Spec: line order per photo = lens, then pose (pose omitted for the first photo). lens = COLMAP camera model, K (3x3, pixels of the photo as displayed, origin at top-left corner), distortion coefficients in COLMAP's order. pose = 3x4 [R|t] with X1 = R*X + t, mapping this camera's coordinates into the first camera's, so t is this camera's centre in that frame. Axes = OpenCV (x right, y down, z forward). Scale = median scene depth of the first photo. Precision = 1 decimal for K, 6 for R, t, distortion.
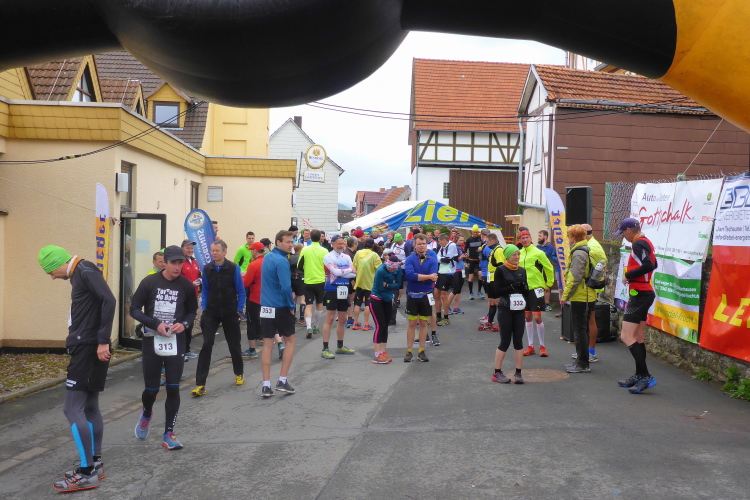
lens RADIAL K [[740.6, 0, 350.8], [0, 740.6, 241.4], [0, 0, 1]] dist [-0.029224, -0.018395]
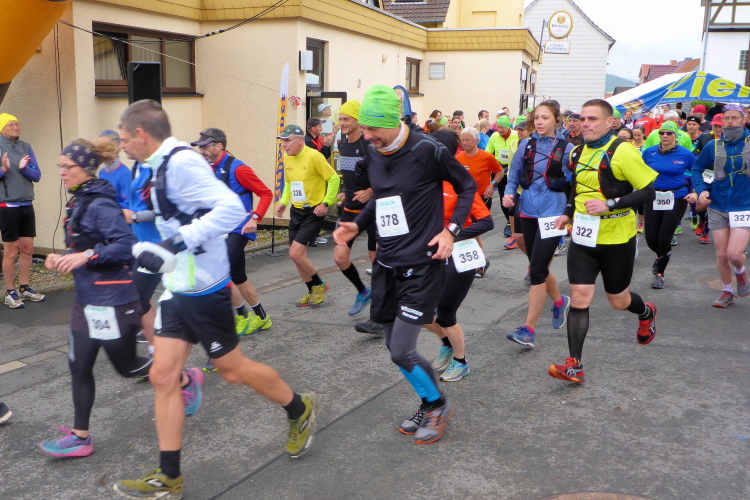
lens RADIAL K [[748.2, 0, 292.2], [0, 748.2, 260.4], [0, 0, 1]] dist [-0.033240, -0.003699]
pose [[0.910217, 0.068526, -0.408422, 0.094357], [0.006484, 0.983736, 0.179504, 0.003803], [0.414080, -0.166036, 0.894969, 0.048992]]
